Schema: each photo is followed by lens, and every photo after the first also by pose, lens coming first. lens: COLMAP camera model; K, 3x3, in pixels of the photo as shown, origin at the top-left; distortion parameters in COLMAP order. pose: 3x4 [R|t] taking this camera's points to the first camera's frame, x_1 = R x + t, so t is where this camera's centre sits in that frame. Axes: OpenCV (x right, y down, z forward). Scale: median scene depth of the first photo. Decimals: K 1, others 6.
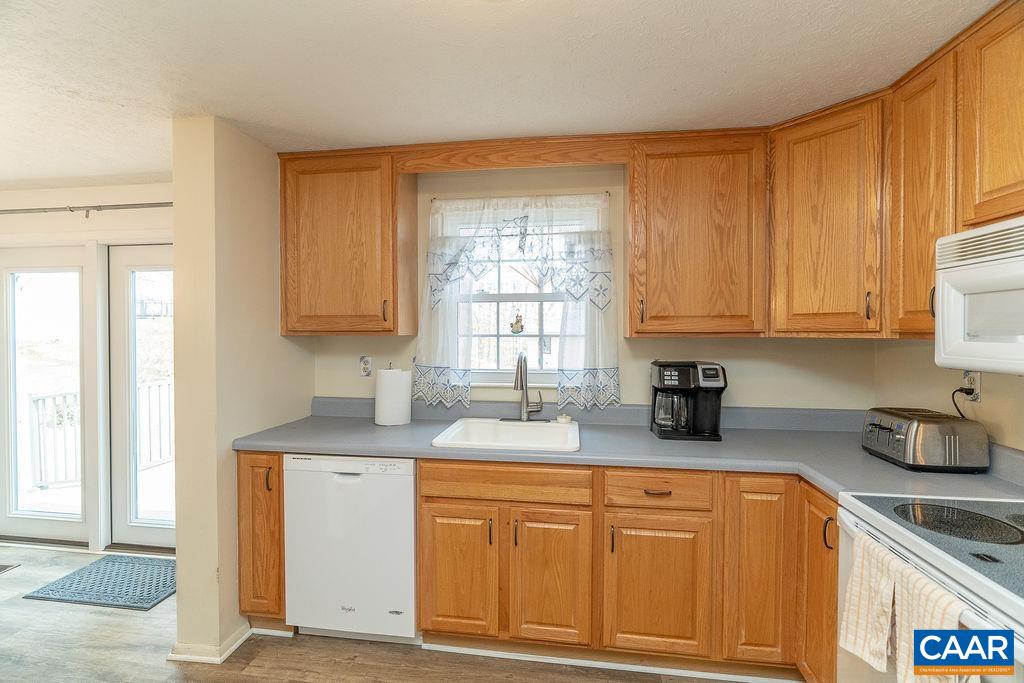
lens RADIAL K [[459.5, 0, 511.6], [0, 459.5, 337.0], [0, 0, 1]] dist [-0.004757, 0.000494]
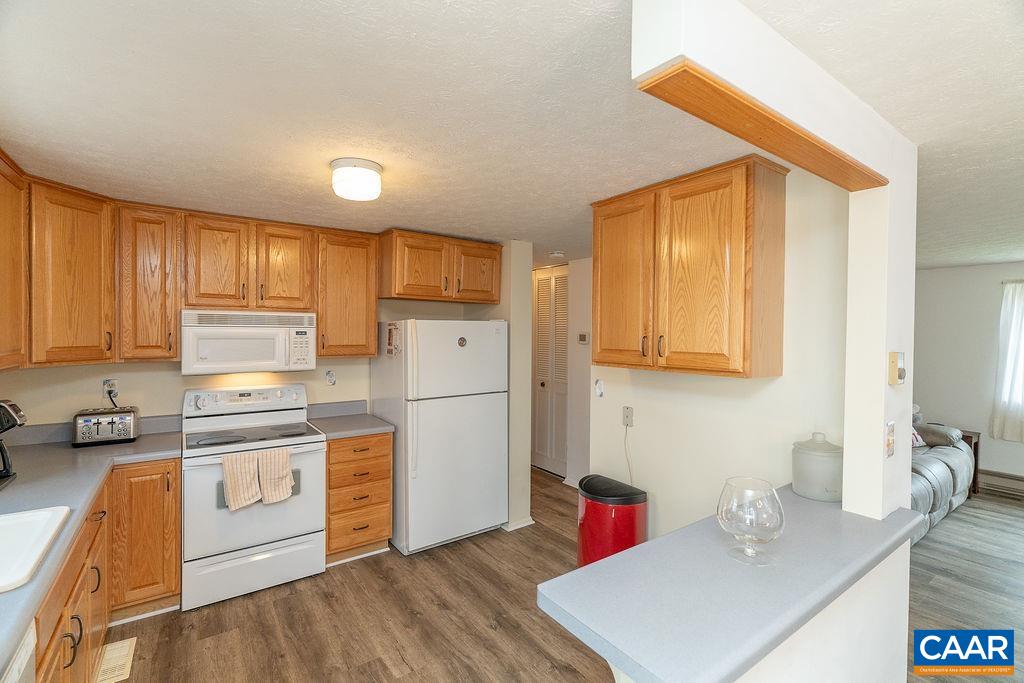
lens RADIAL K [[459.5, 0, 511.6], [0, 459.5, 337.0], [0, 0, 1]] dist [-0.004757, 0.000494]
pose [[-0.691206, -0.012979, 0.722541, -1.039444], [0.001072, 0.999819, 0.018986, -0.096438], [-0.722657, 0.013898, -0.691067, 0.950628]]
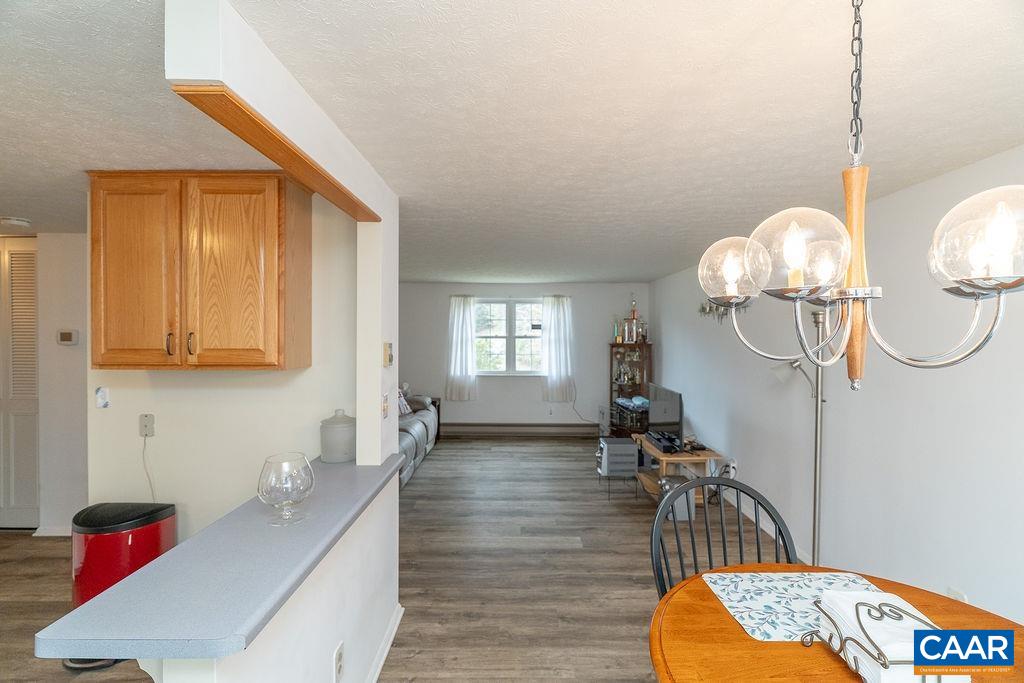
lens RADIAL K [[463.3, 0, 512.3], [0, 463.3, 339.1], [0, 0, 1]] dist [-0.001103, -0.000191]
pose [[-0.991353, -0.001595, -0.131211, -1.079279], [-0.005120, 0.999635, 0.026538, -0.095043], [0.131121, 0.026980, -0.990999, 1.073246]]
